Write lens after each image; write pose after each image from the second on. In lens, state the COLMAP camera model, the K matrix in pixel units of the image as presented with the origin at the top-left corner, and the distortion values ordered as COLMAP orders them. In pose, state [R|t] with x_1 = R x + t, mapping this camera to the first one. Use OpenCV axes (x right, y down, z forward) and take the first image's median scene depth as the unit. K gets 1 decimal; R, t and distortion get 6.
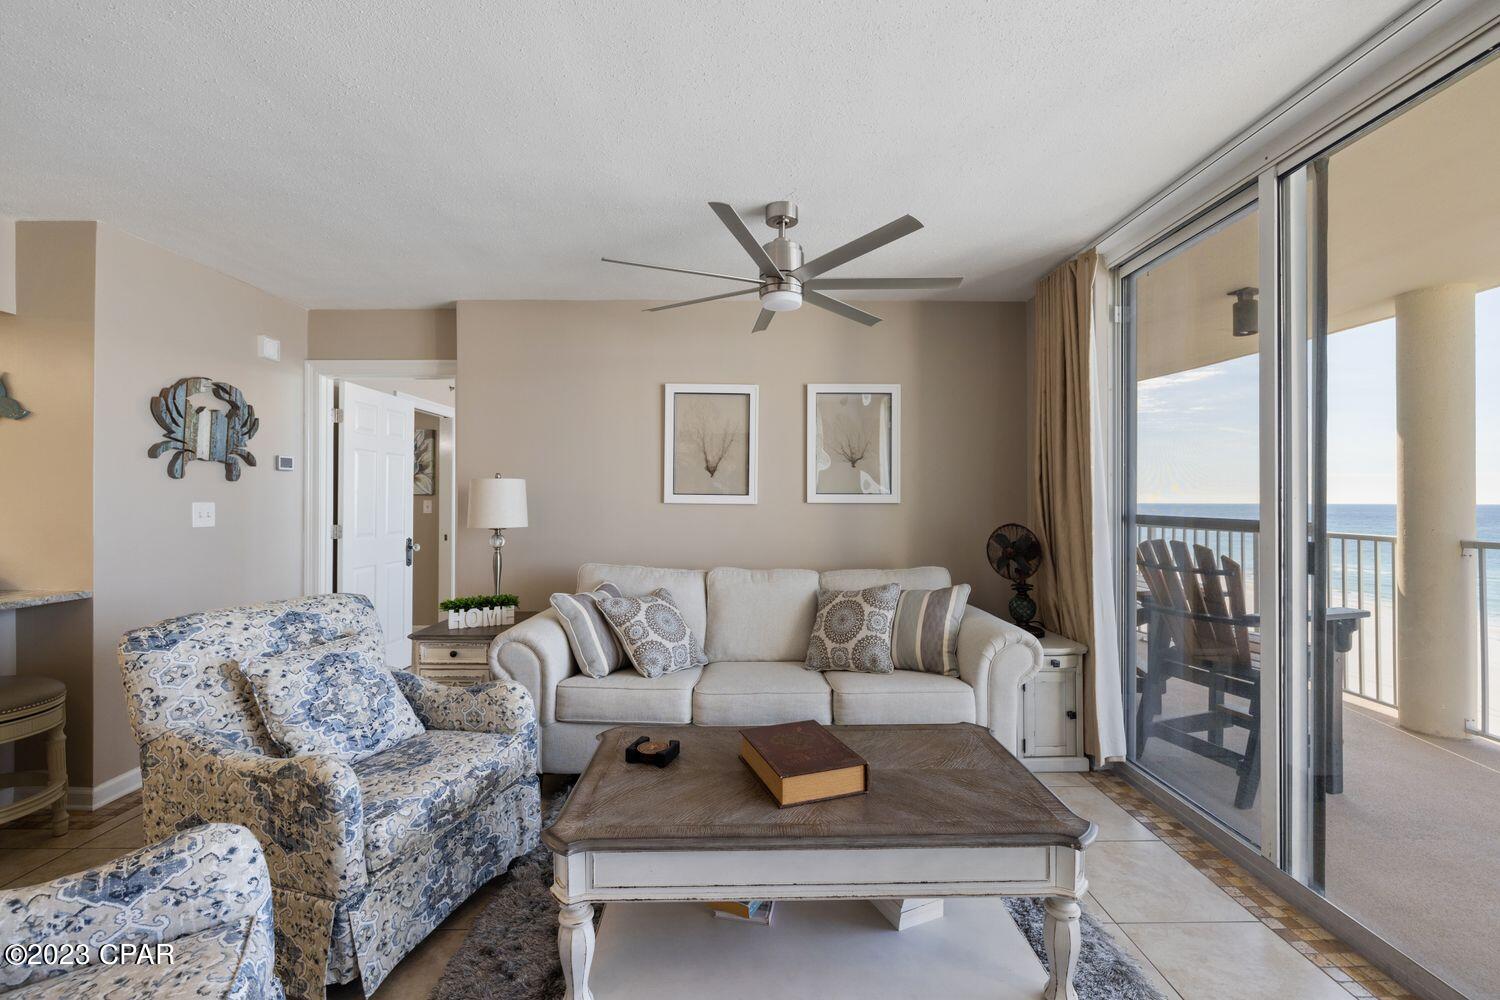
lens RADIAL K [[624.1, 0, 750.0], [0, 624.1, 500.0], [0, 0, 1]] dist [-0.000682, -0.000233]
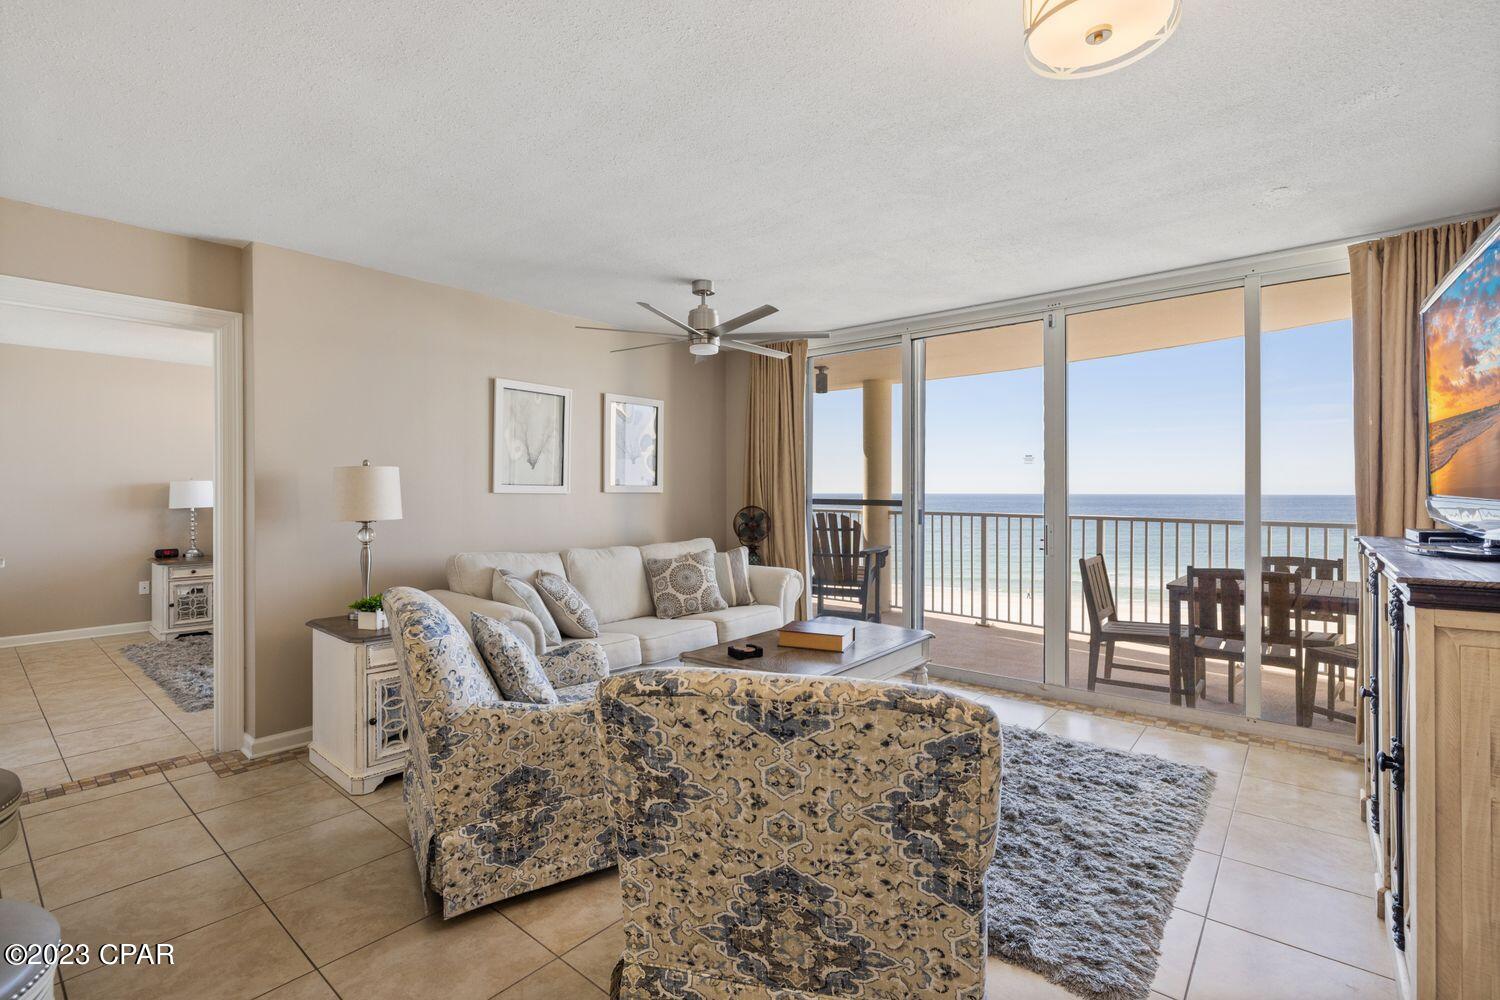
lens RADIAL K [[677.7, 0, 741.0], [0, 677.7, 492.2], [0, 0, 1]] dist [-0.005507, 0.000091]
pose [[0.656336, -0.000849, 0.754468, -0.933569], [-0.000511, 0.999999, 0.001570, 0.002633], [-0.754469, -0.001416, 0.656335, -0.062065]]
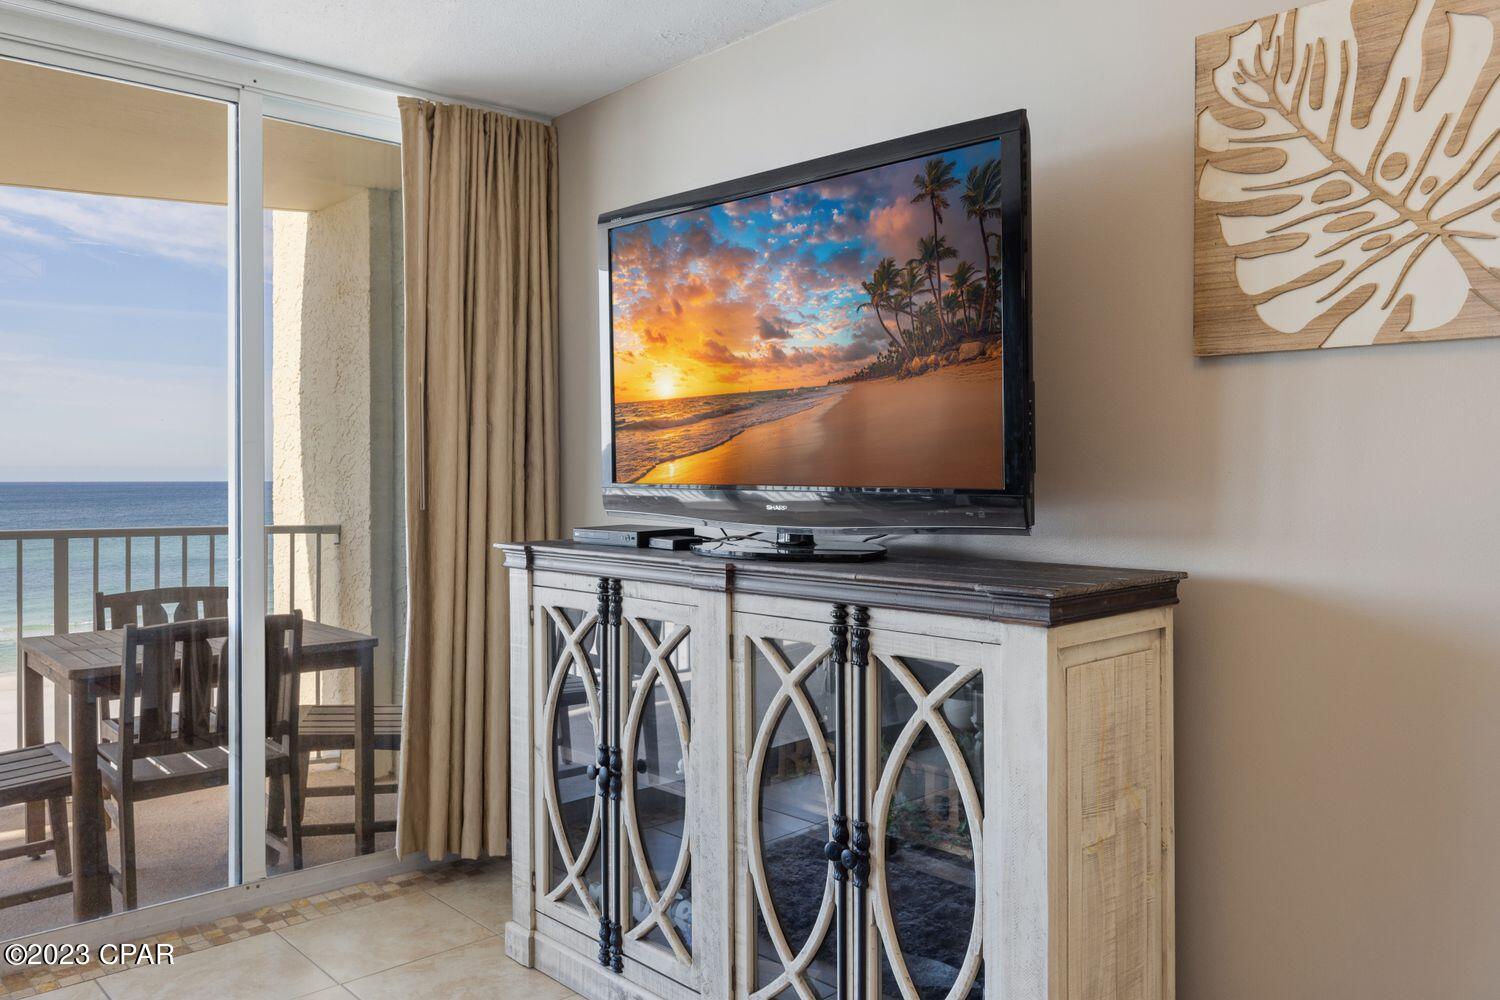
lens RADIAL K [[1150.1, 0, 729.8], [0, 1150.1, 472.0], [0, 0, 1]] dist [0.004122, -0.001136]
pose [[-0.655857, 0.003167, 0.754878, -0.596863], [0.002990, 0.999994, -0.001597, 0.002153], [-0.754879, 0.001209, -0.655863, 0.447770]]
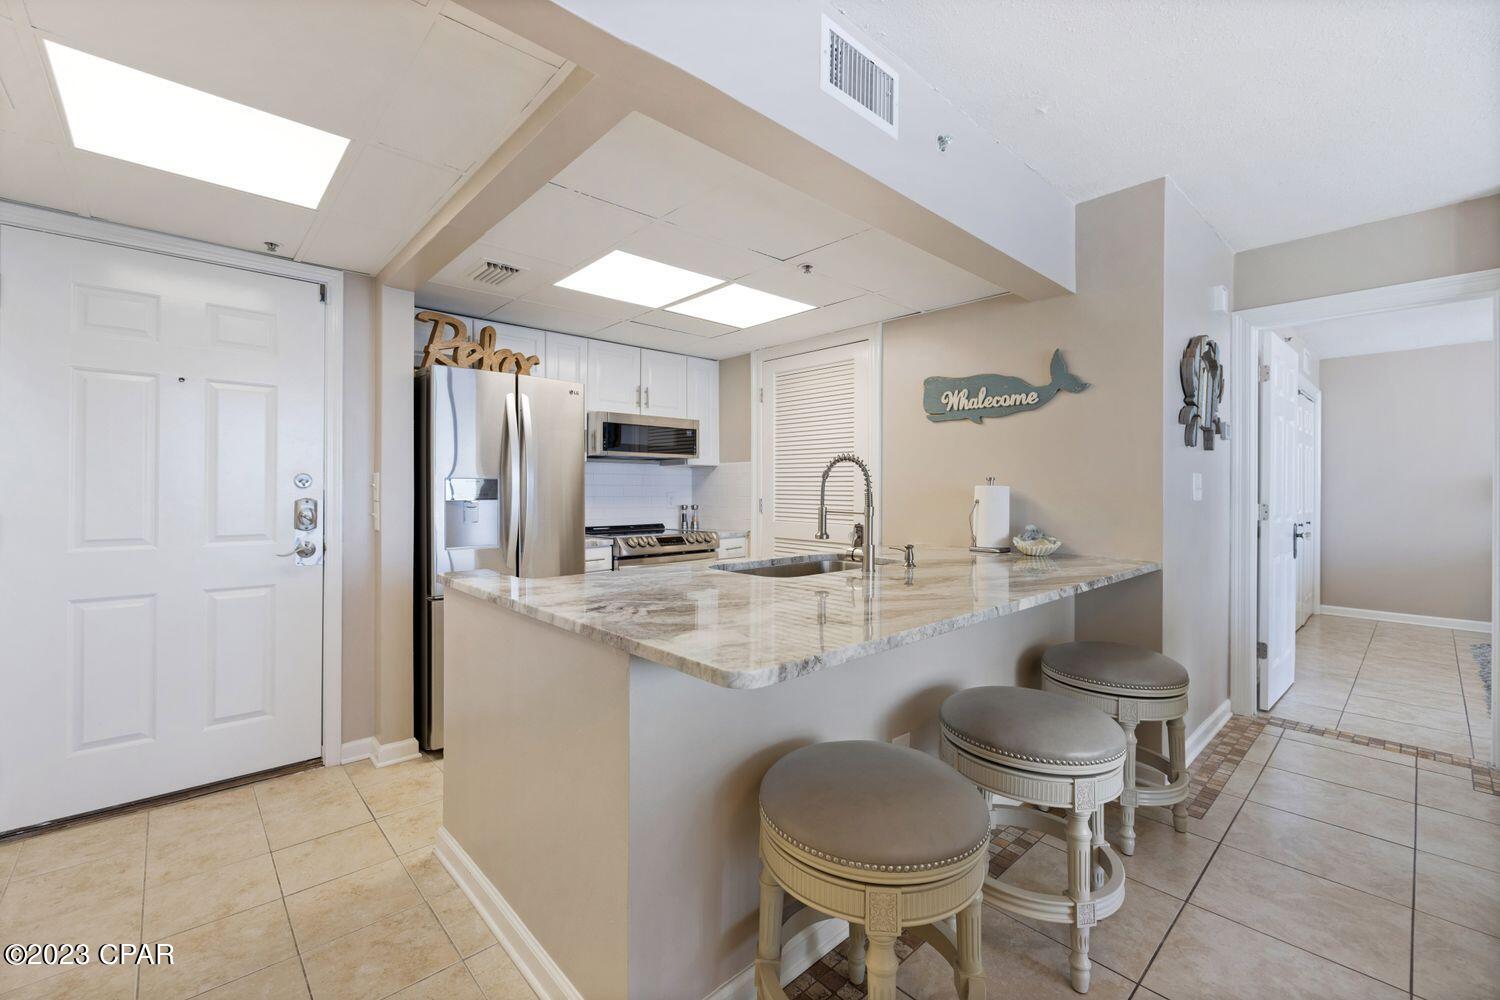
lens RADIAL K [[631.2, 0, 749.1], [0, 631.2, 490.3], [0, 0, 1]] dist [0.002368, 0.000090]
pose [[0.669566, 0.005022, -0.742736, -0.690285], [-0.005302, 0.999984, 0.001982, 0.033384], [0.742734, 0.002611, 0.669582, -0.115547]]
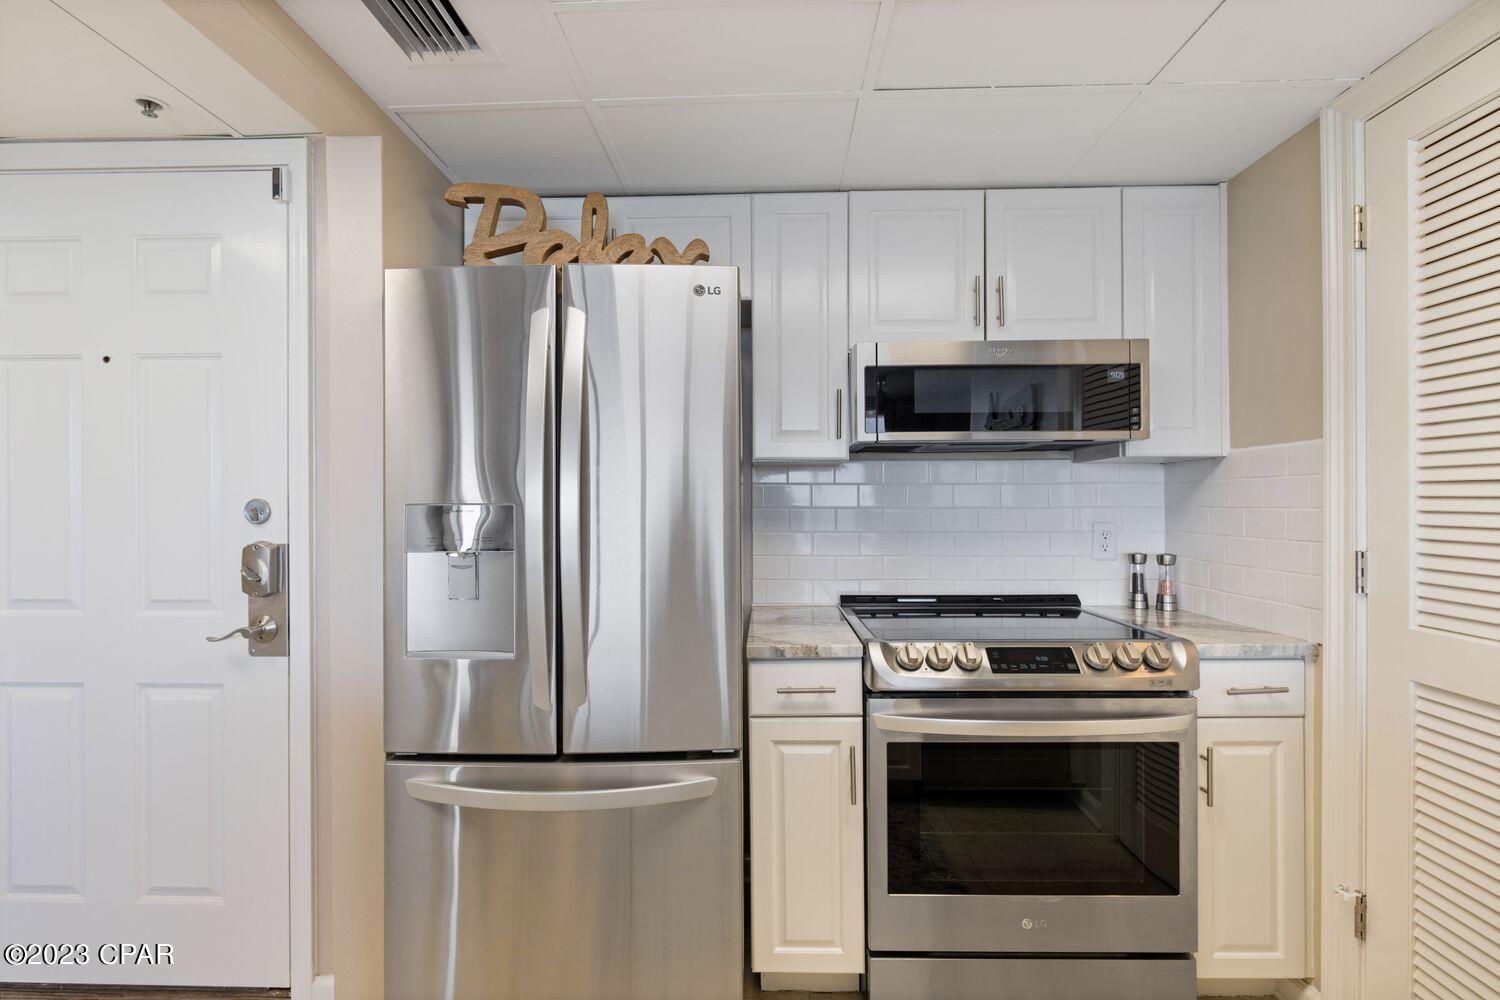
lens RADIAL K [[709.0, 0, 748.0], [0, 709.0, 504.9], [0, 0, 1]] dist [-0.008261, -0.000360]
pose [[-0.042420, 0.006578, -0.999078, -1.223729], [0.002947, 0.999975, 0.006459, 0.016313], [0.999096, -0.002670, -0.042439, 0.459645]]
